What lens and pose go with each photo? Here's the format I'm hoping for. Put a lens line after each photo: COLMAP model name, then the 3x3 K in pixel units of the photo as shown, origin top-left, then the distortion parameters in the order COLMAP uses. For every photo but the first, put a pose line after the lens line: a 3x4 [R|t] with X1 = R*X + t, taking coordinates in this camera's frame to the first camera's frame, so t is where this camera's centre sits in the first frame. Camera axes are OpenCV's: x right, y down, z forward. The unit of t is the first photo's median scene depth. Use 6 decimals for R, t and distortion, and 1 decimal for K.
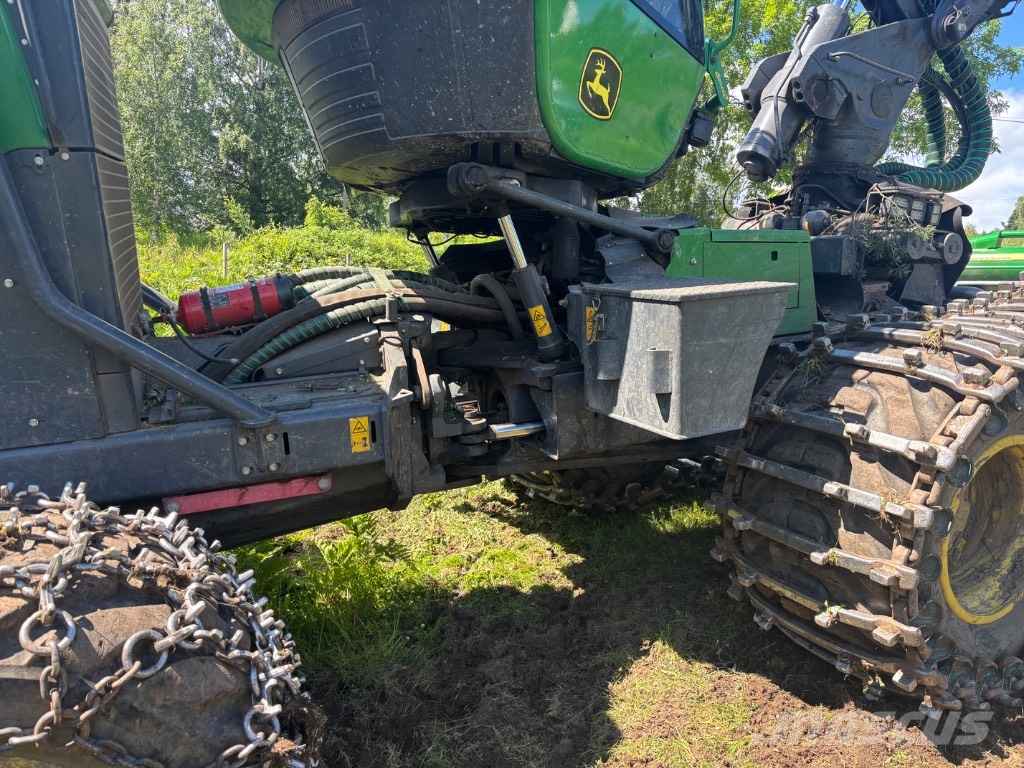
lens RADIAL K [[779.7, 0, 539.4], [0, 779.7, 384.3], [0, 0, 1]] dist [0.046810, -0.059292]
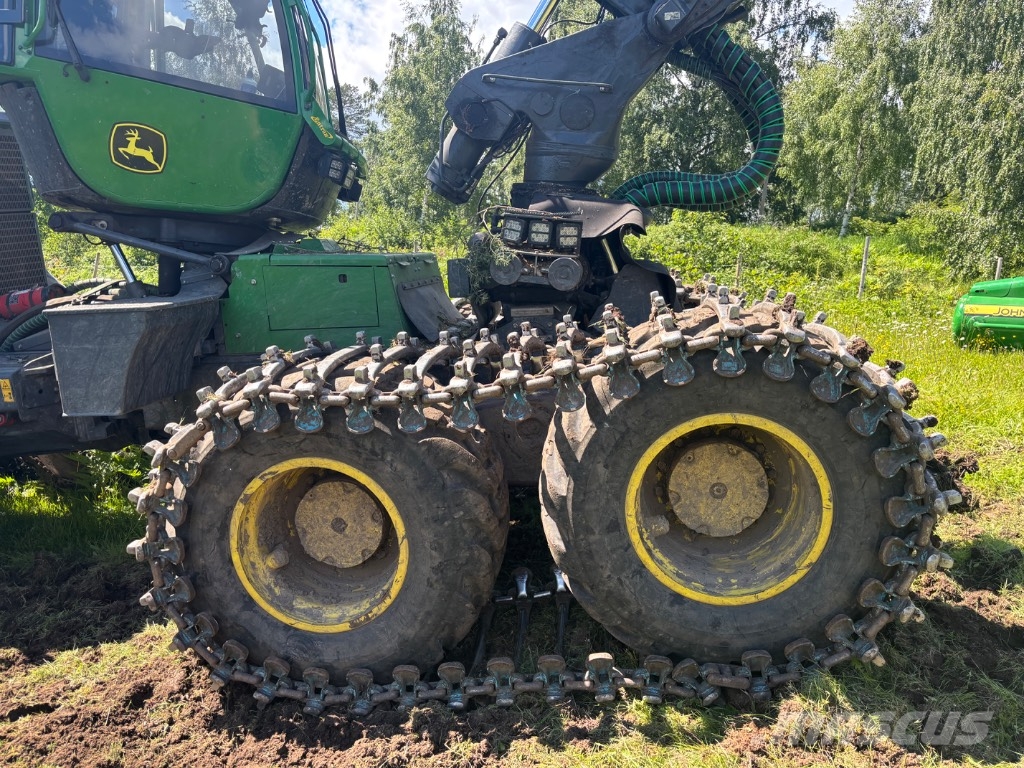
lens RADIAL K [[779.7, 0, 513.2], [0, 779.7, 392.9], [0, 0, 1]] dist [0.046810, -0.059292]
pose [[0.811477, 0.107230, -0.574462, 1.406141], [-0.093501, 0.994181, 0.053497, -0.102550], [0.576855, 0.010301, 0.816781, 0.287523]]
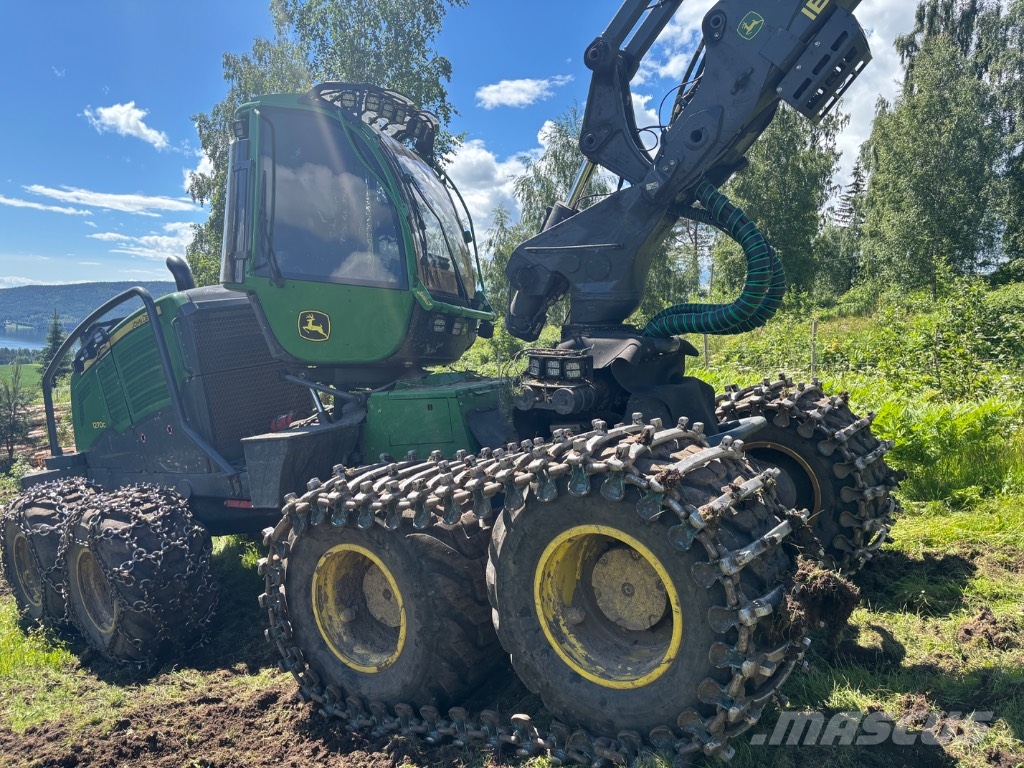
lens RADIAL K [[779.7, 0, 512.6], [0, 779.7, 381.5], [0, 0, 1]] dist [0.046810, -0.059292]
pose [[0.456970, 0.014870, -0.889358, 2.074978], [-0.065260, 0.997726, -0.016850, -0.242347], [0.887085, 0.065740, 0.456901, 0.556473]]
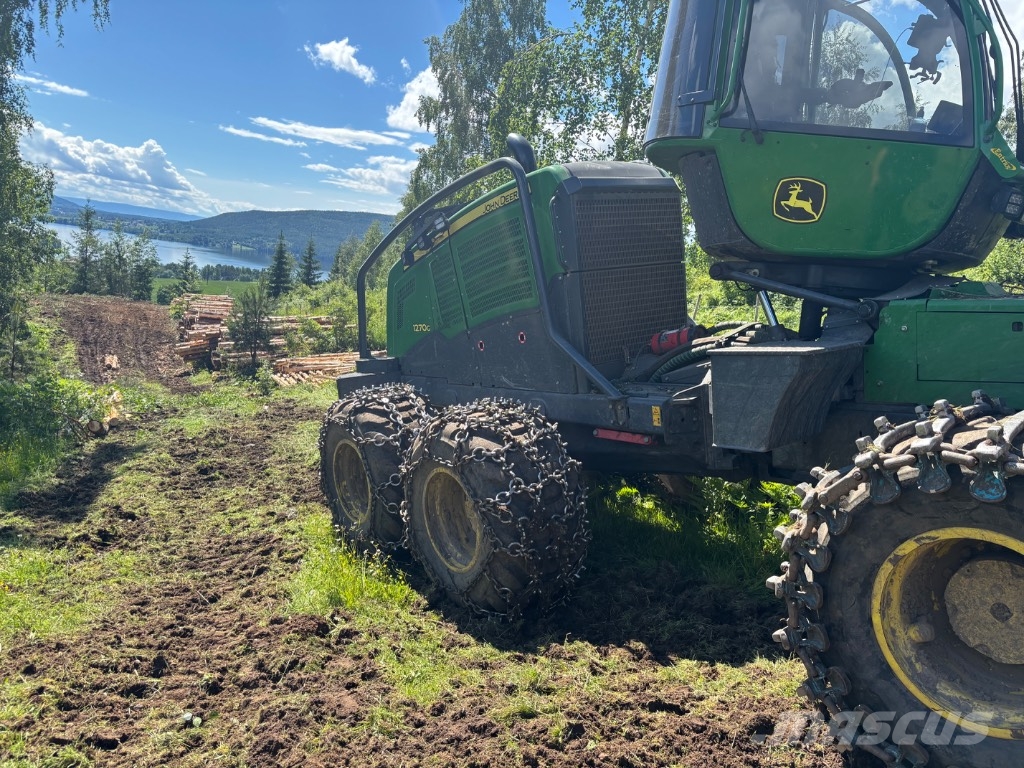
lens RADIAL K [[779.7, 0, 497.3], [0, 779.7, 379.0], [0, 0, 1]] dist [0.046810, -0.059292]
pose [[0.230873, 0.108301, -0.966938, 1.341531], [-0.145129, 0.986502, 0.075840, -0.097848], [0.962099, 0.122821, 0.243474, 0.188195]]
